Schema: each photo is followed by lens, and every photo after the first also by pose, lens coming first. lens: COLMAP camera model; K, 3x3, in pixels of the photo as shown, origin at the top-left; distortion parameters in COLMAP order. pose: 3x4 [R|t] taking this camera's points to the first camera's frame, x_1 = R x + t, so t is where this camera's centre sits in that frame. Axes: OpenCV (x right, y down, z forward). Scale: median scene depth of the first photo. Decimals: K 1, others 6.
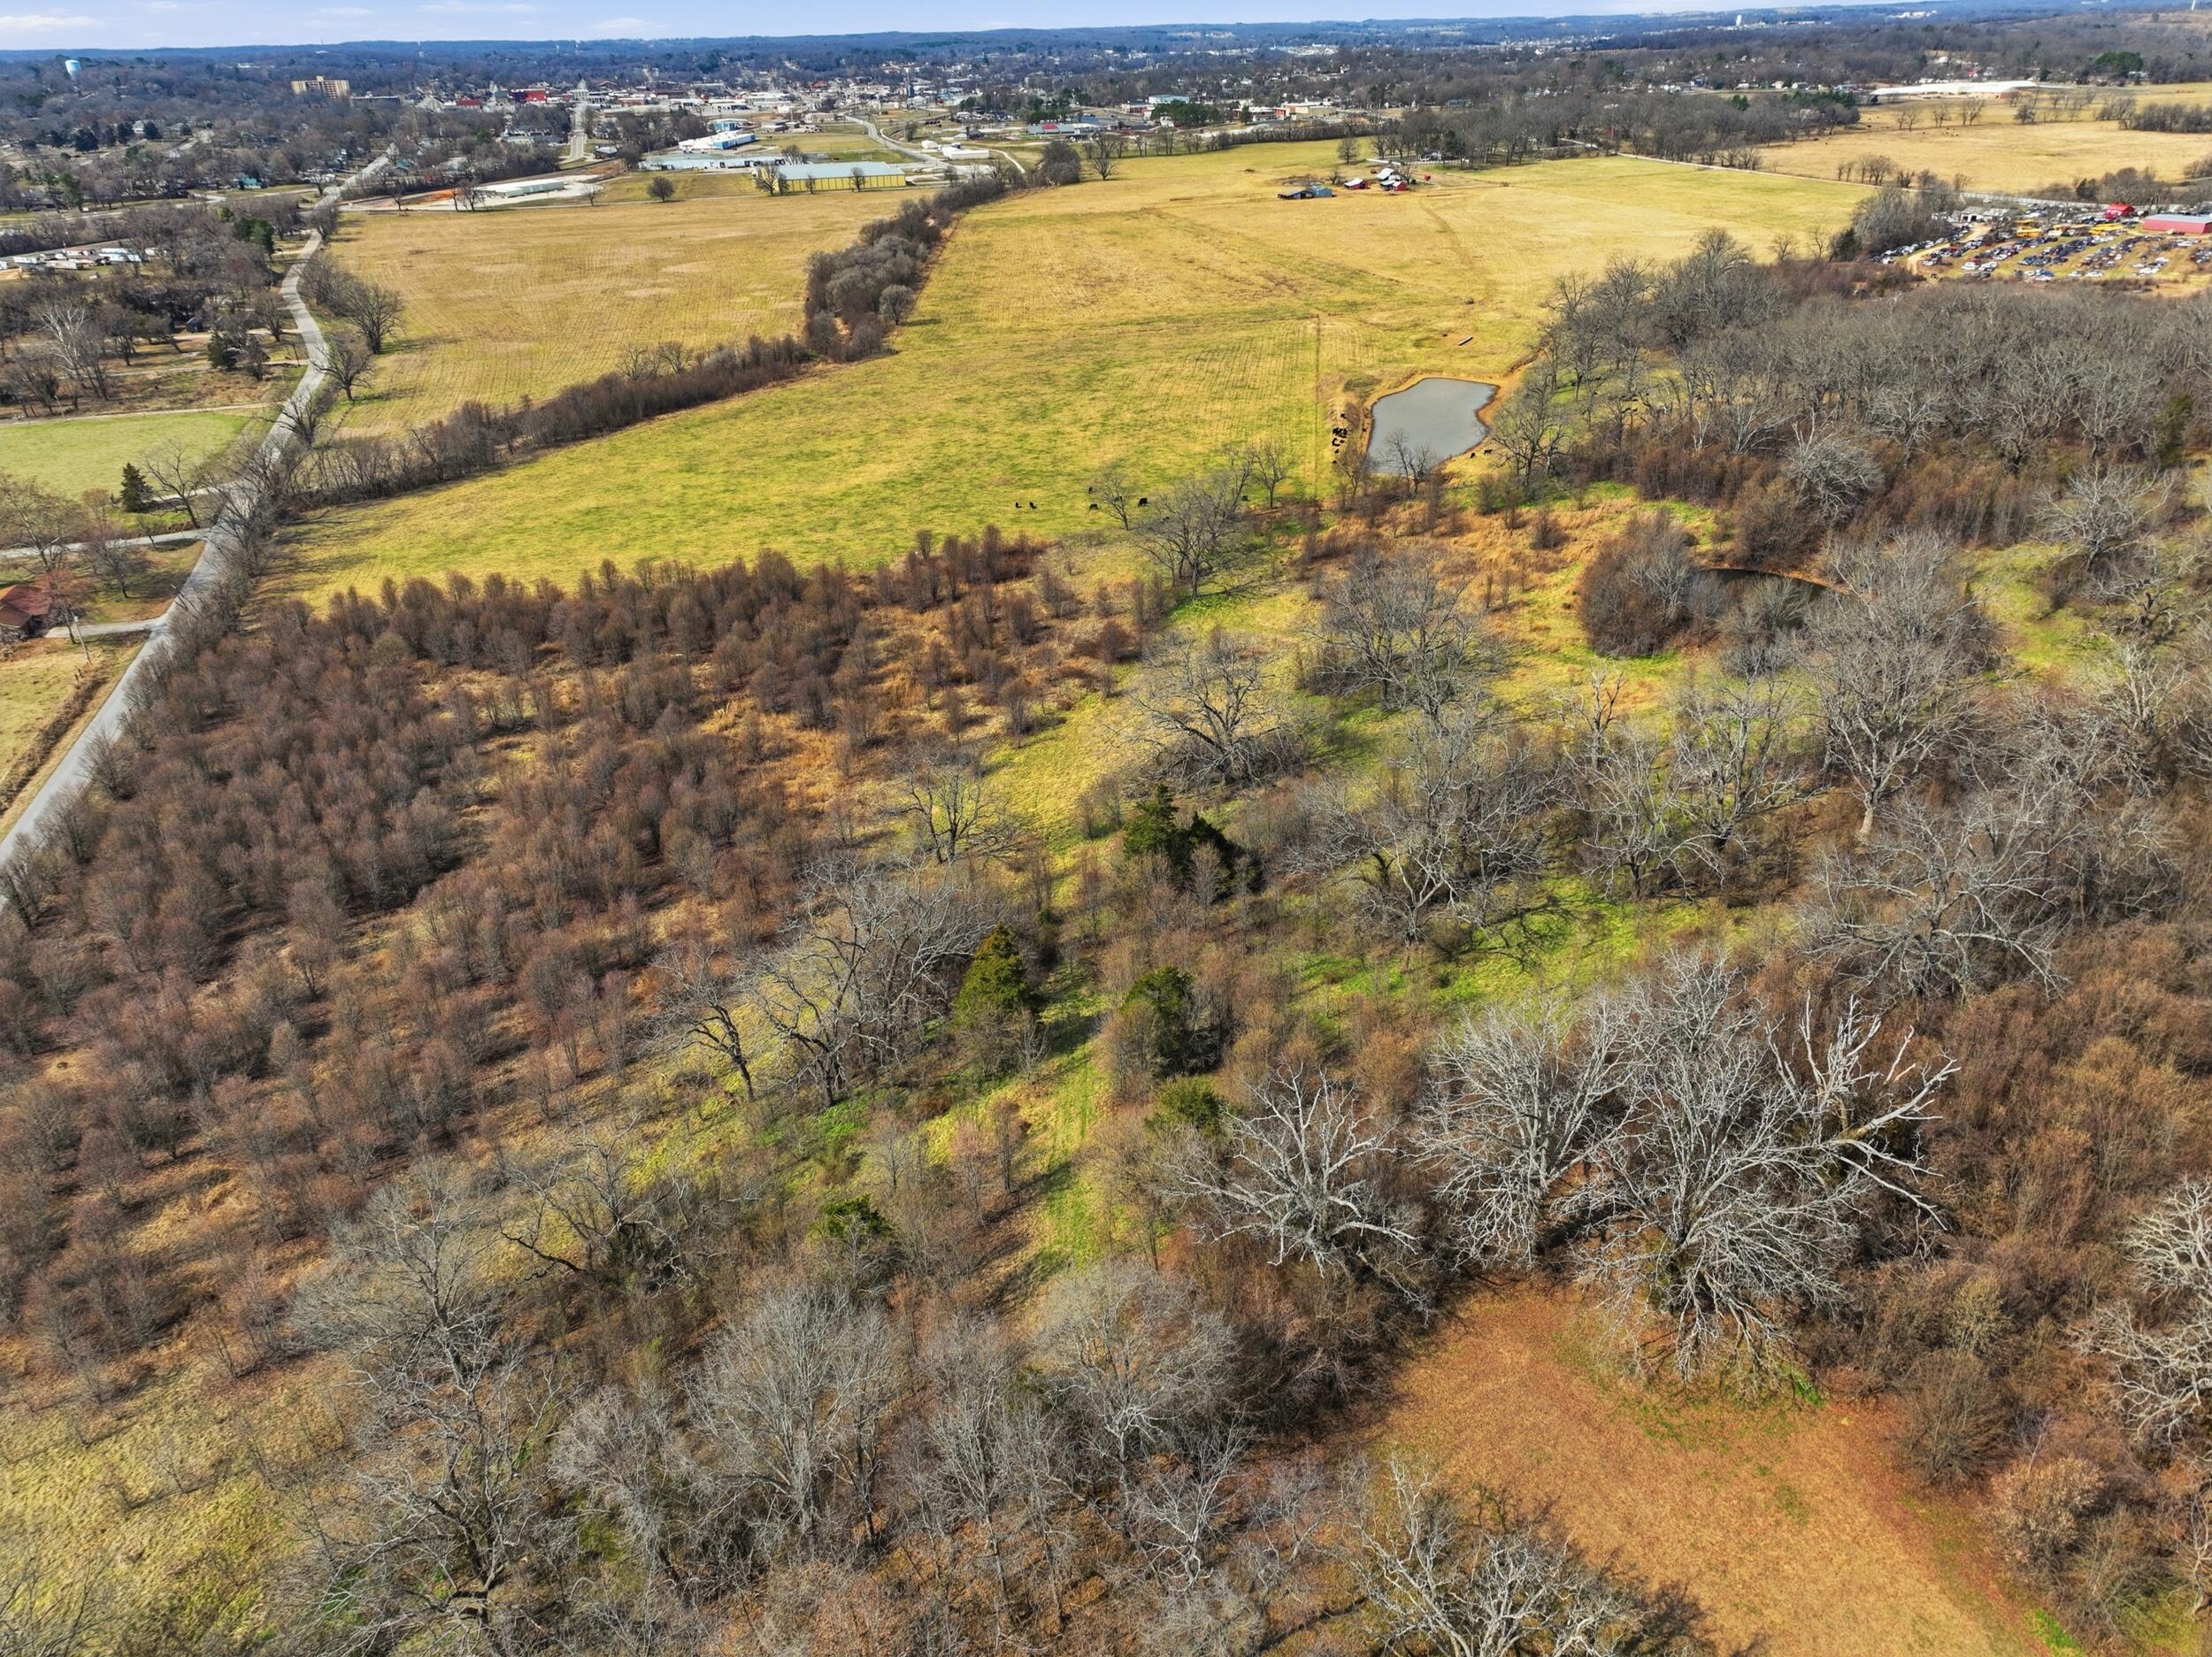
lens RADIAL K [[1558.9, 0, 1115.6], [0, 1558.9, 823.6], [0, 0, 1]] dist [-0.007682, 0.026912]
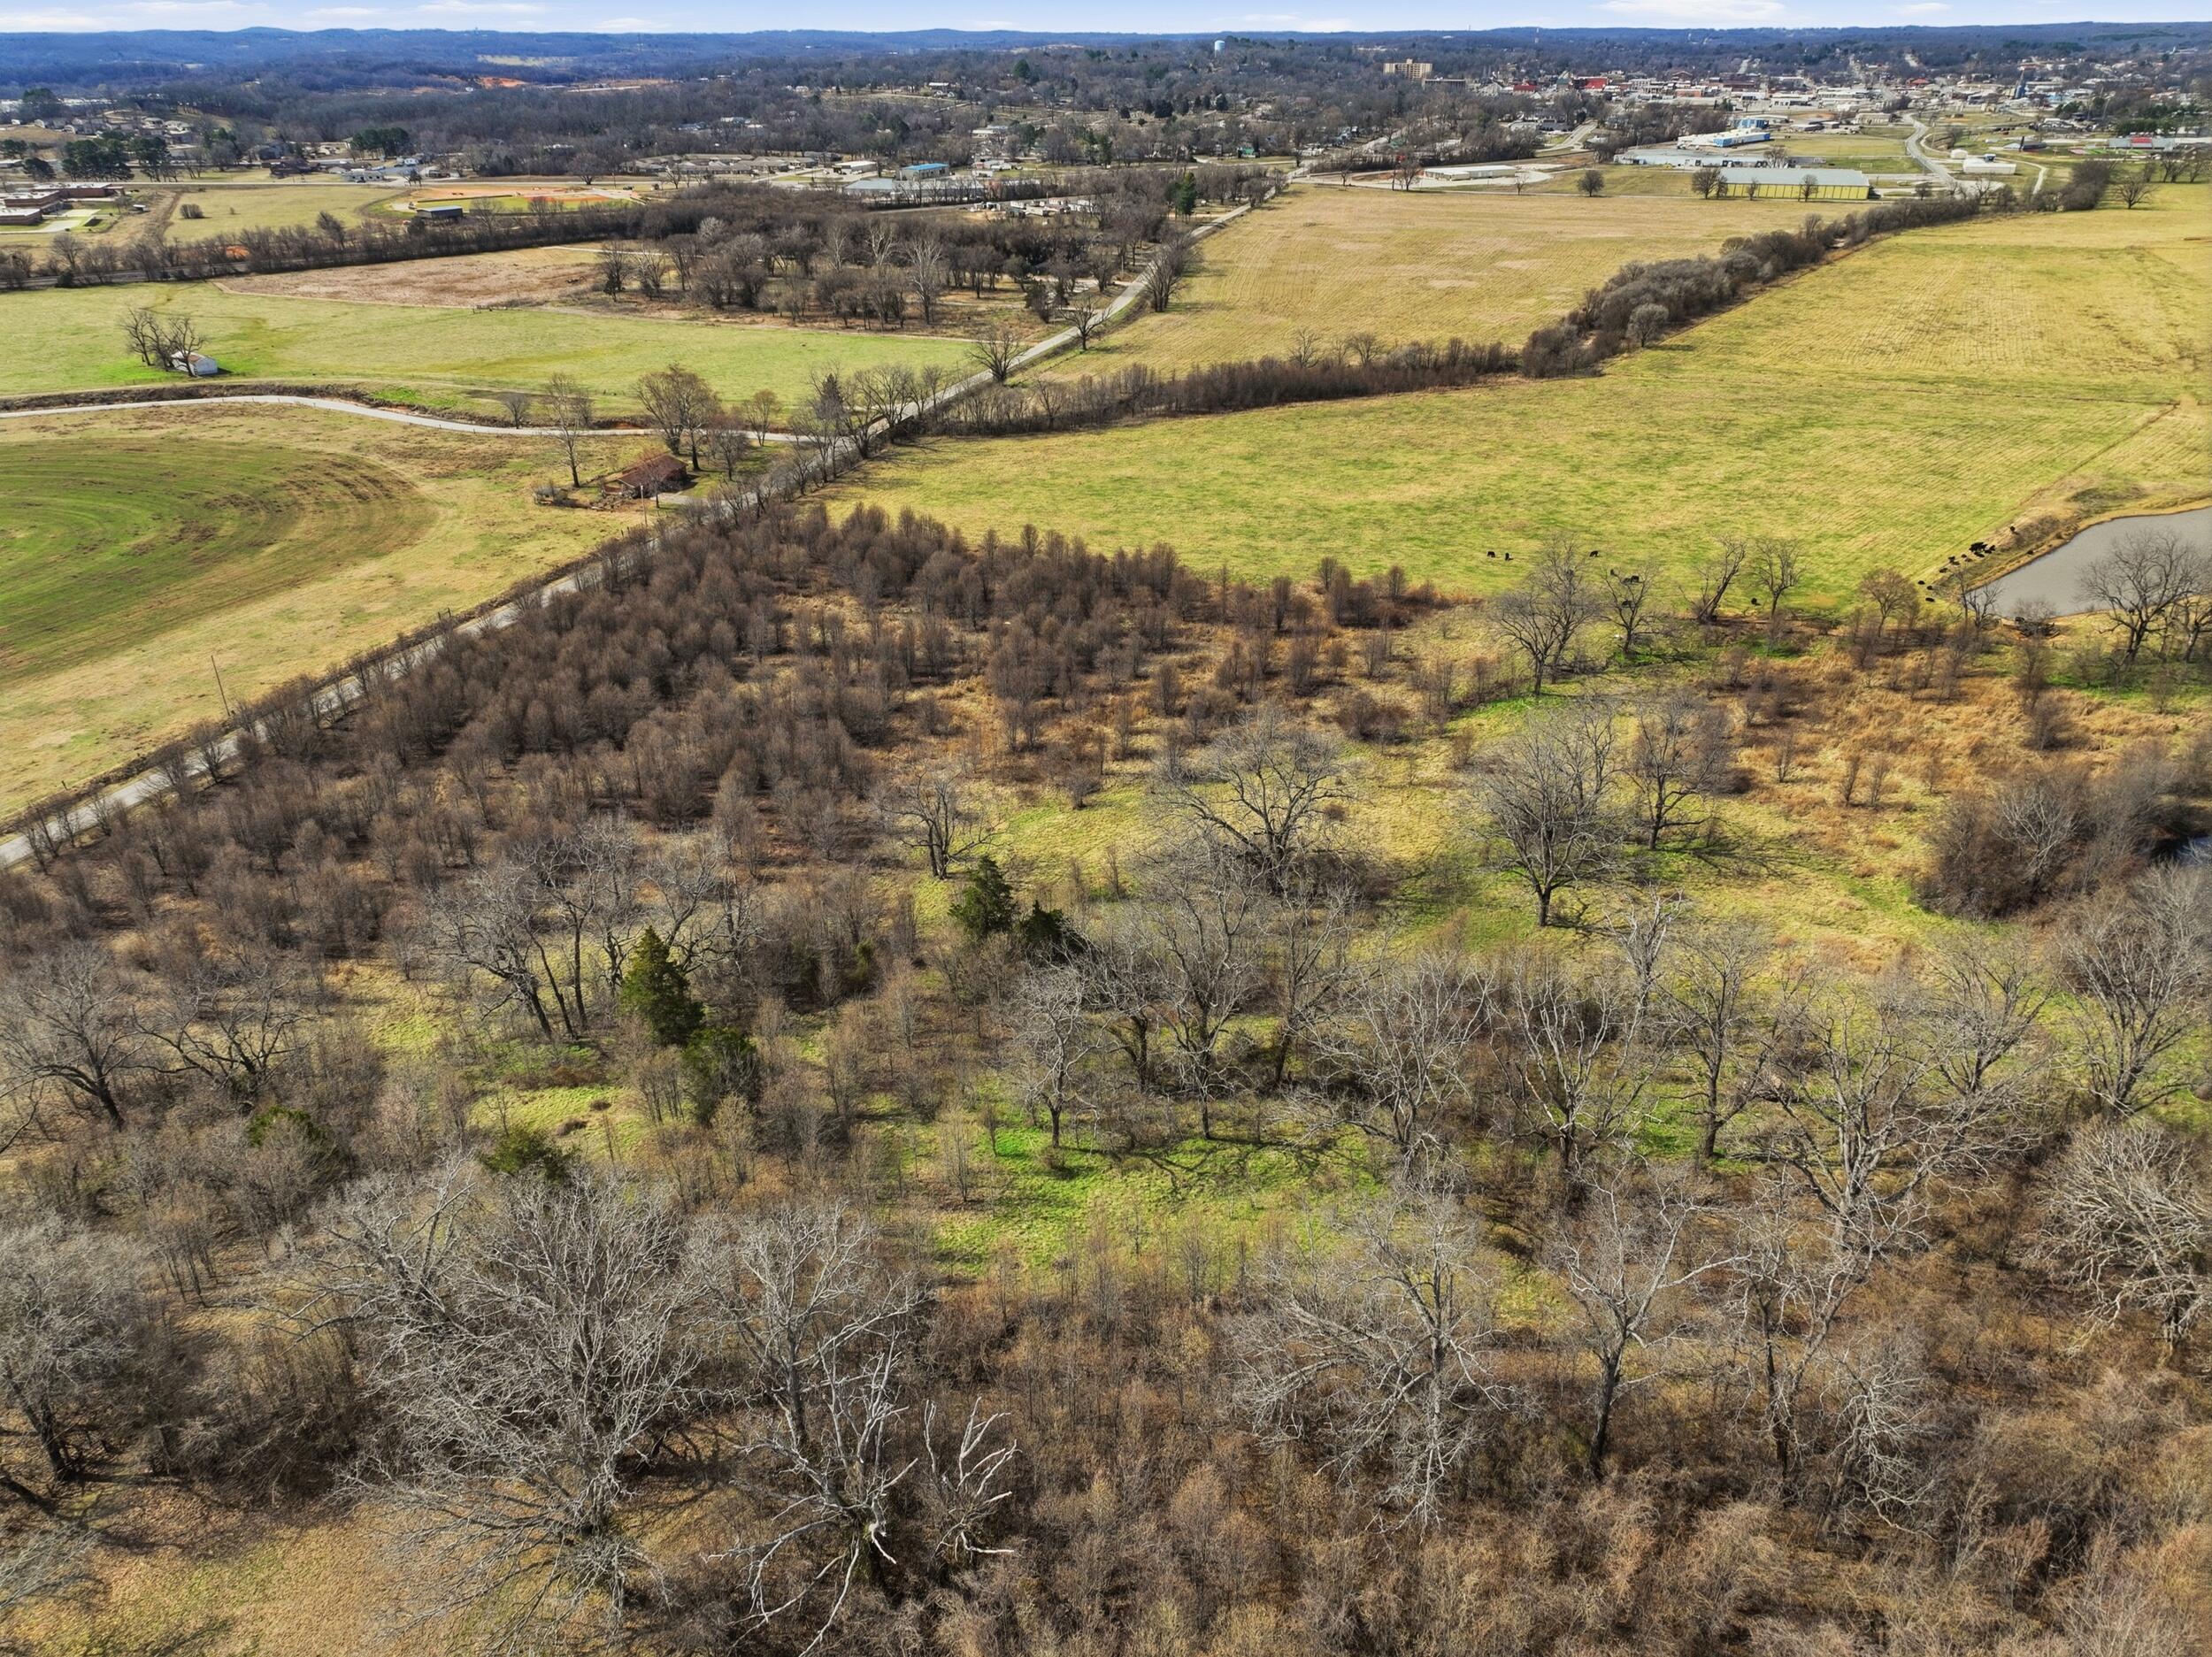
lens RADIAL K [[1558.9, 0, 1115.6], [0, 1558.9, 823.6], [0, 0, 1]] dist [-0.007682, 0.026912]
pose [[0.800502, 0.289594, -0.524720, 0.210223], [-0.286316, 0.953929, 0.089678, -0.054819], [0.526516, 0.078448, 0.846538, 0.097666]]
